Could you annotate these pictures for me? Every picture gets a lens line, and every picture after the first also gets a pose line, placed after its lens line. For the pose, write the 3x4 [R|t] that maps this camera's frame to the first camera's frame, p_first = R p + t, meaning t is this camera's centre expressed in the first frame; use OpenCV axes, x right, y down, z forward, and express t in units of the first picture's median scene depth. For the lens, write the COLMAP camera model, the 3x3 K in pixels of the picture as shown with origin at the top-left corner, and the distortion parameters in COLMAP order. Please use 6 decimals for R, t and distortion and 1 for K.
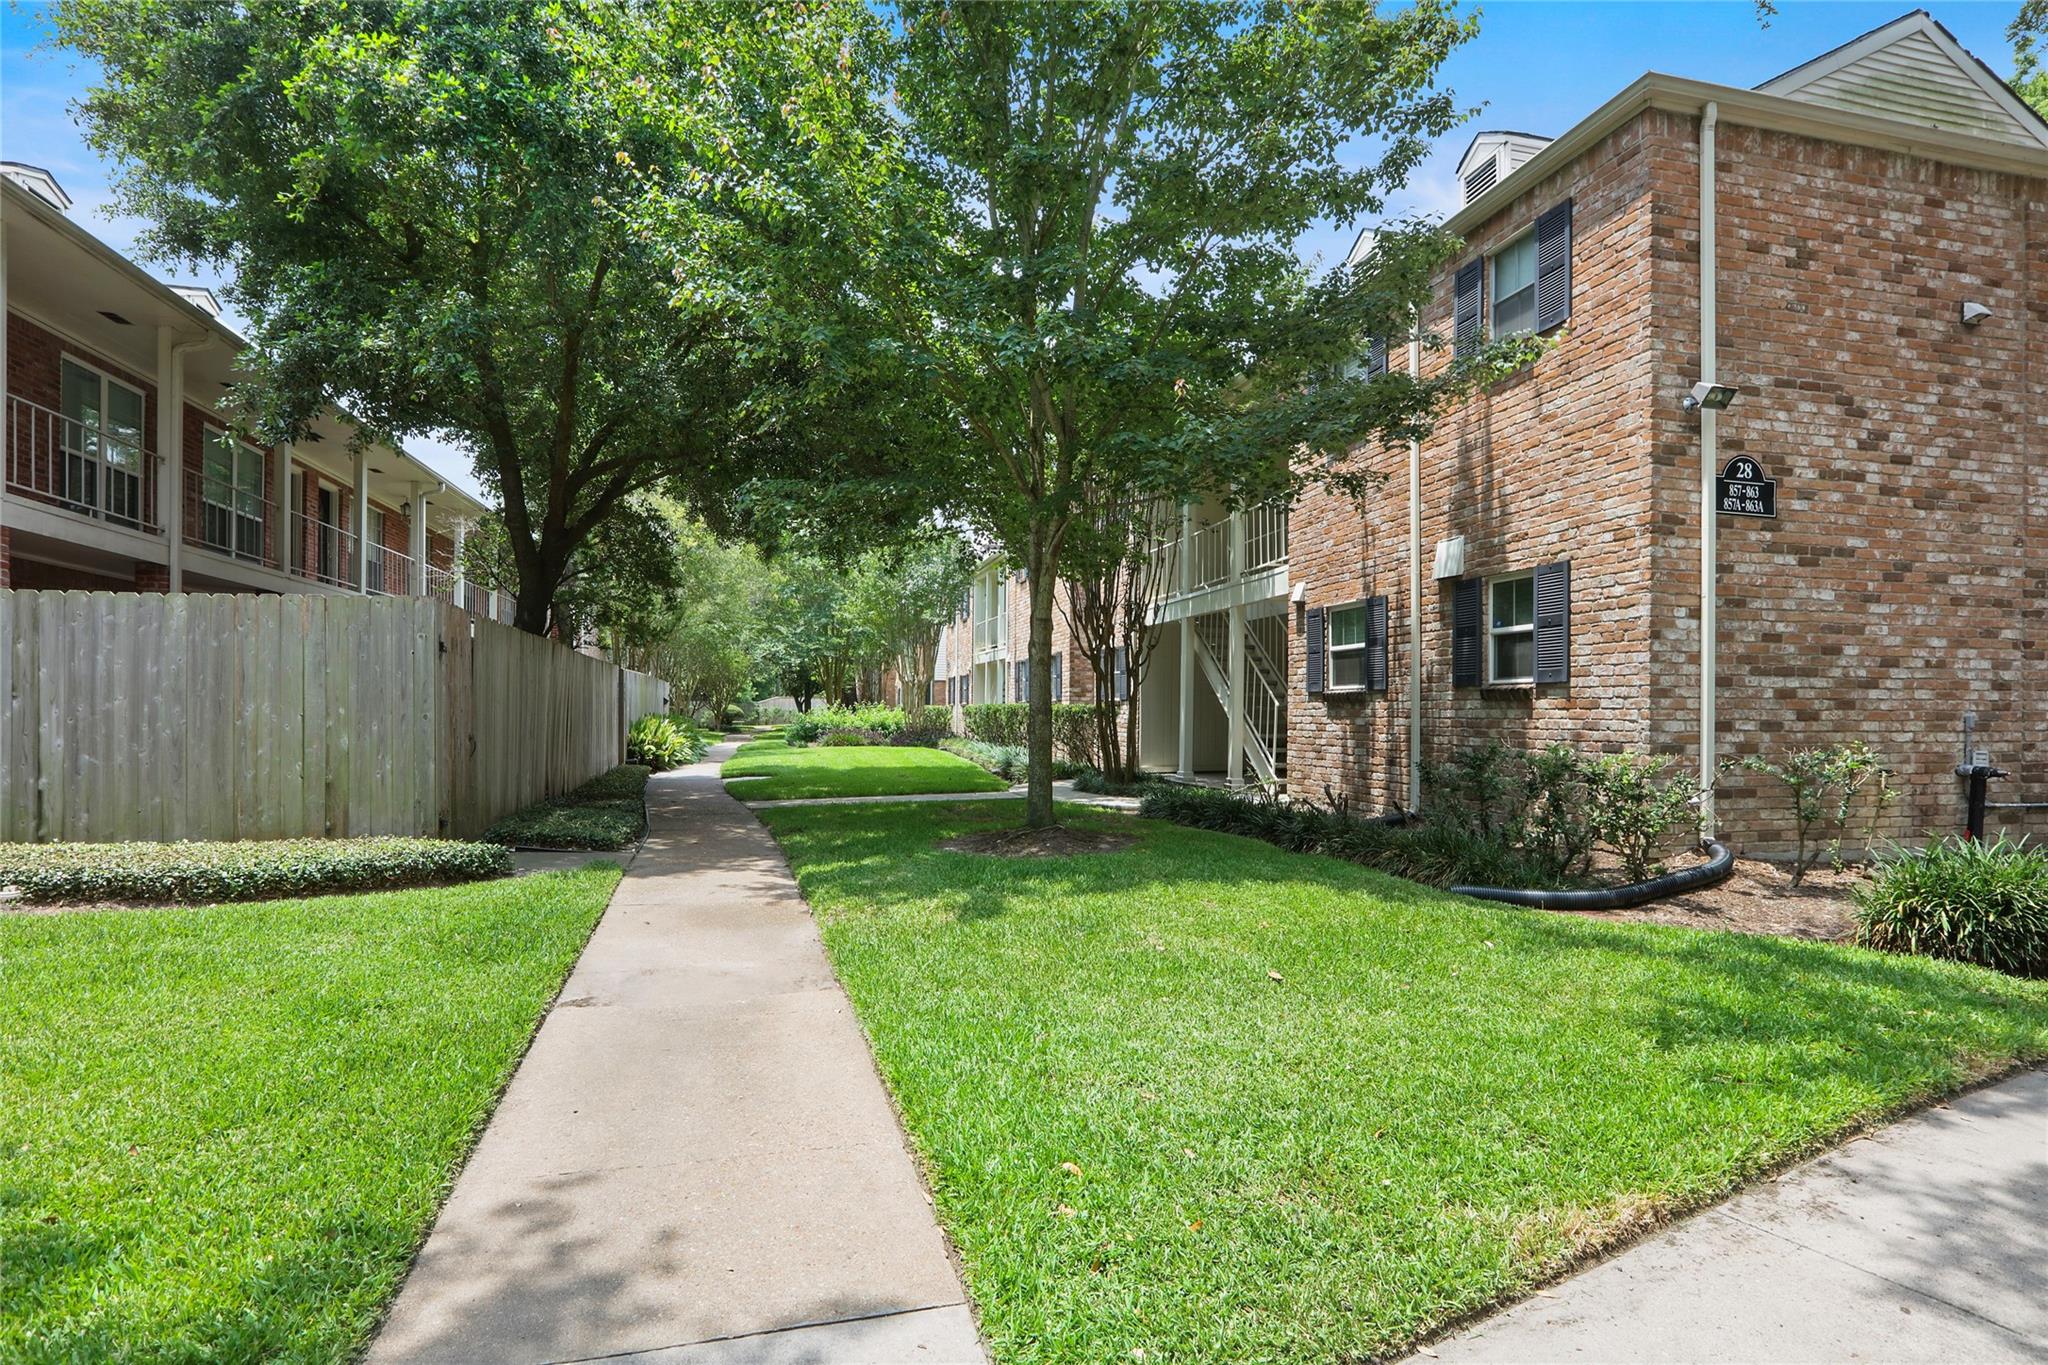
lens RADIAL K [[1019.1, 0, 1018.9], [0, 1019.1, 714.3], [0, 0, 1]] dist [0.000800, 0.001595]
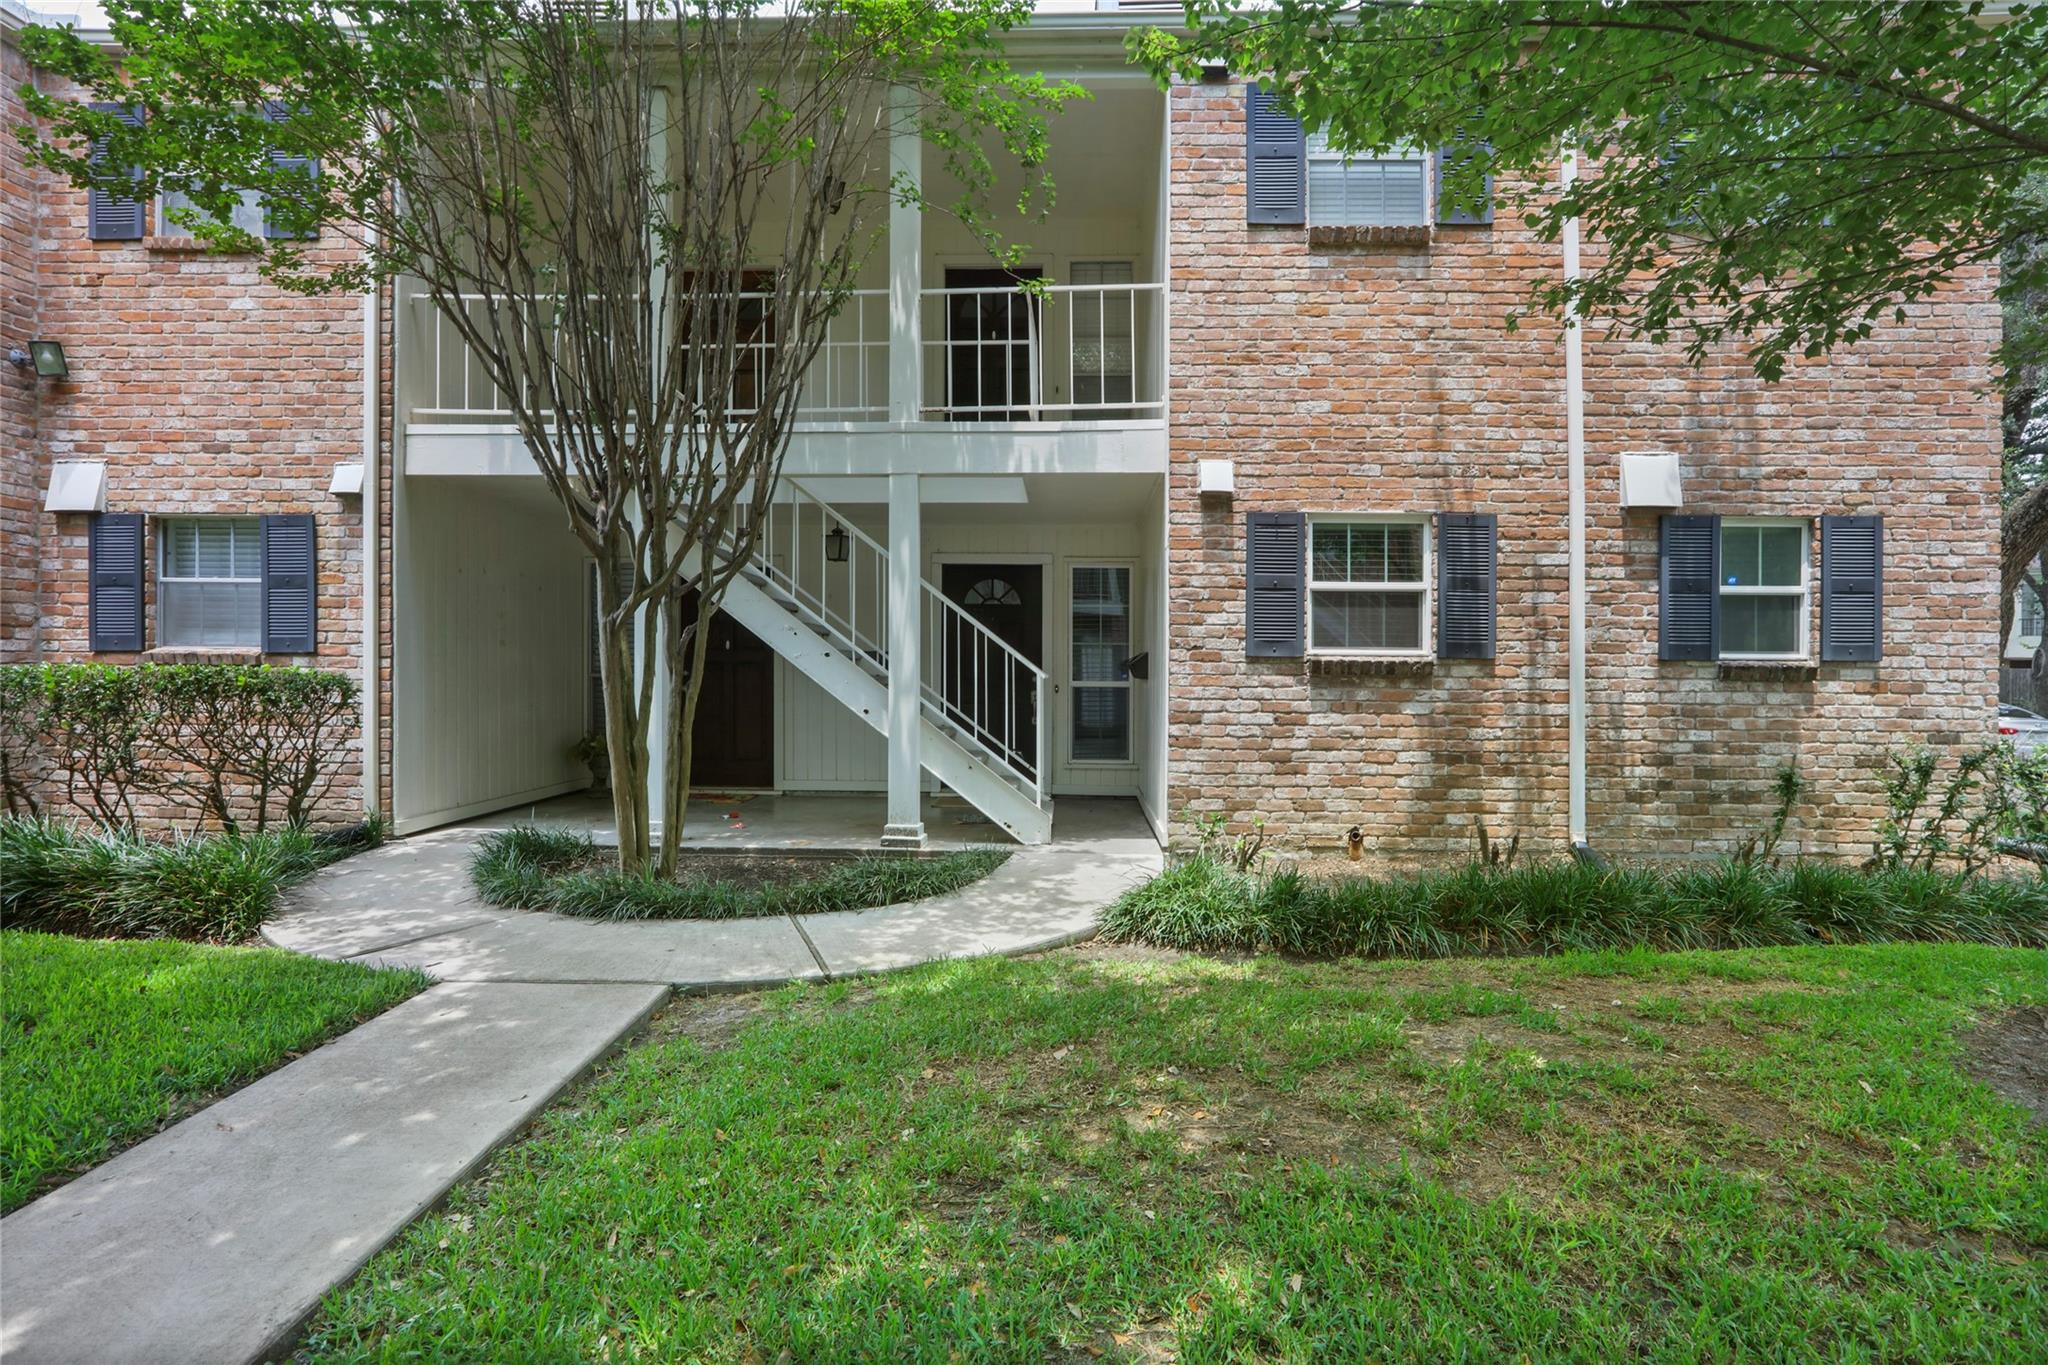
lens RADIAL K [[1019.1, 0, 1018.9], [0, 1019.1, 714.3], [0, 0, 1]] dist [0.000800, 0.001595]
pose [[0.252791, -0.005840, 0.967503, -0.425181], [-0.007589, 0.999939, 0.008018, 0.009842], [-0.967491, -0.009370, 0.252732, 1.386316]]
